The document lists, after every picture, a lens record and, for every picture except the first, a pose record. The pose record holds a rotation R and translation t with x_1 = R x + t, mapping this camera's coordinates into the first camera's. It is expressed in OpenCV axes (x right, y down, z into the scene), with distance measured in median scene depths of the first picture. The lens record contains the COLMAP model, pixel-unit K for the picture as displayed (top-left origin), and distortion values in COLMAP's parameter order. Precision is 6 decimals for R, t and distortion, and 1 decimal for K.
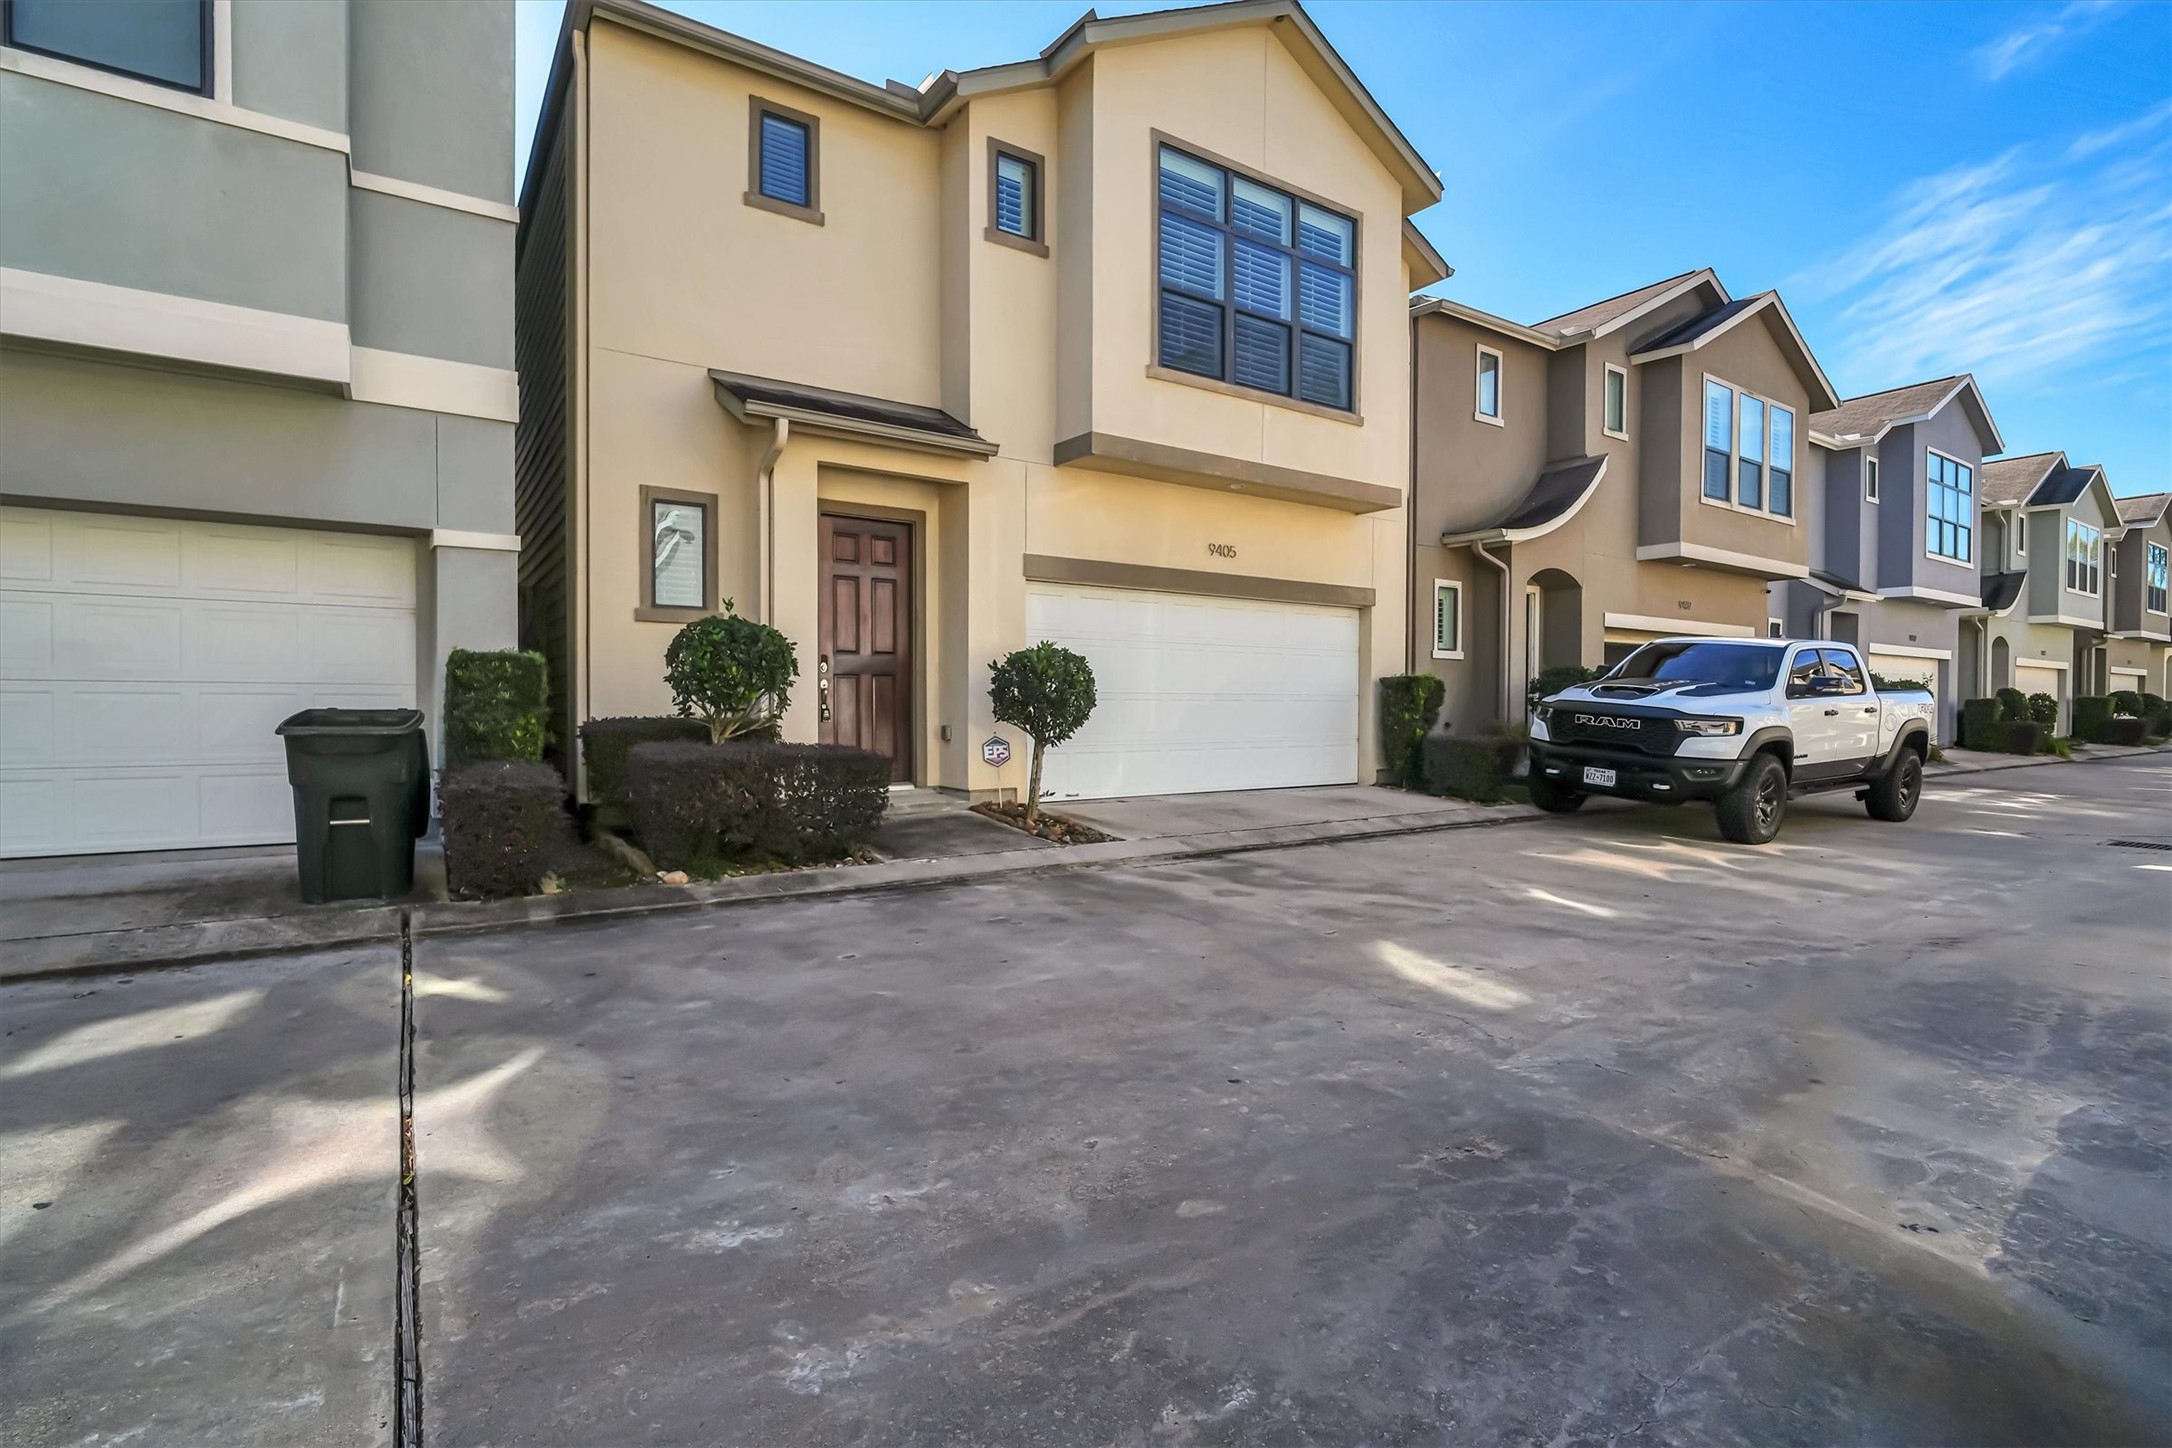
lens RADIAL K [[1019.9, 0, 1083.5], [0, 1019.9, 704.7], [0, 0, 1]] dist [-0.000365, -0.000078]
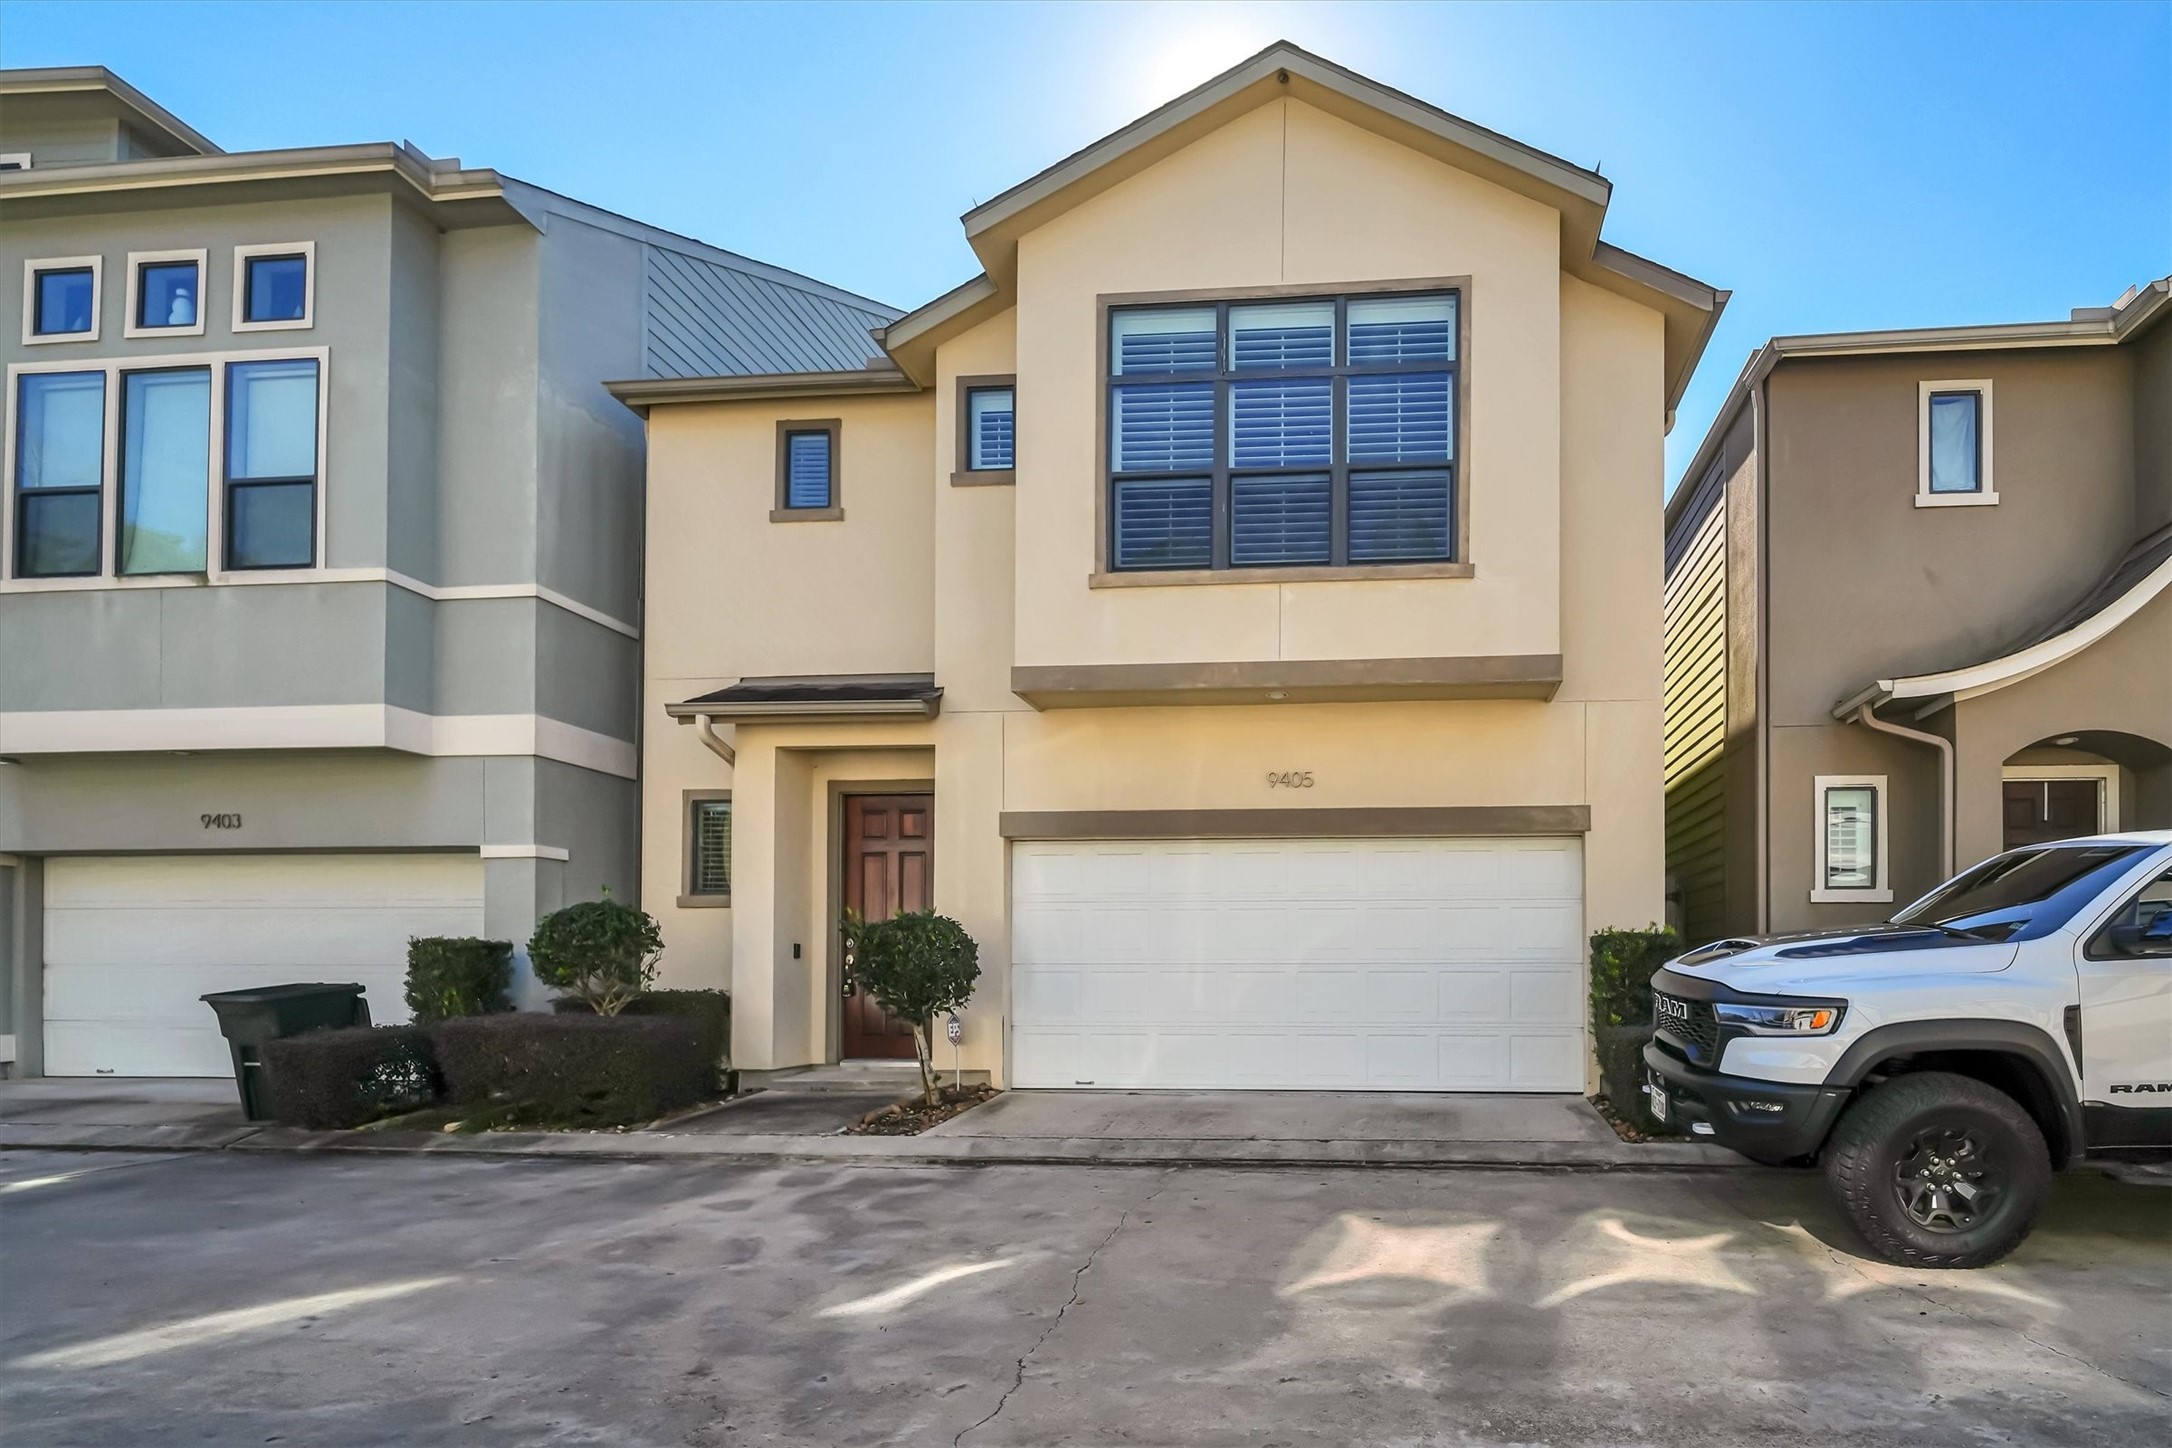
lens RADIAL K [[1030.4, 0, 1086.2], [0, 1030.4, 956.0], [0, 0, 1]] dist [0.000966, -0.000292]
pose [[0.782501, -0.017581, -0.622401, 0.578912], [0.002611, 0.999685, -0.024955, 0.002970], [0.622643, 0.017903, 0.782301, 0.334177]]
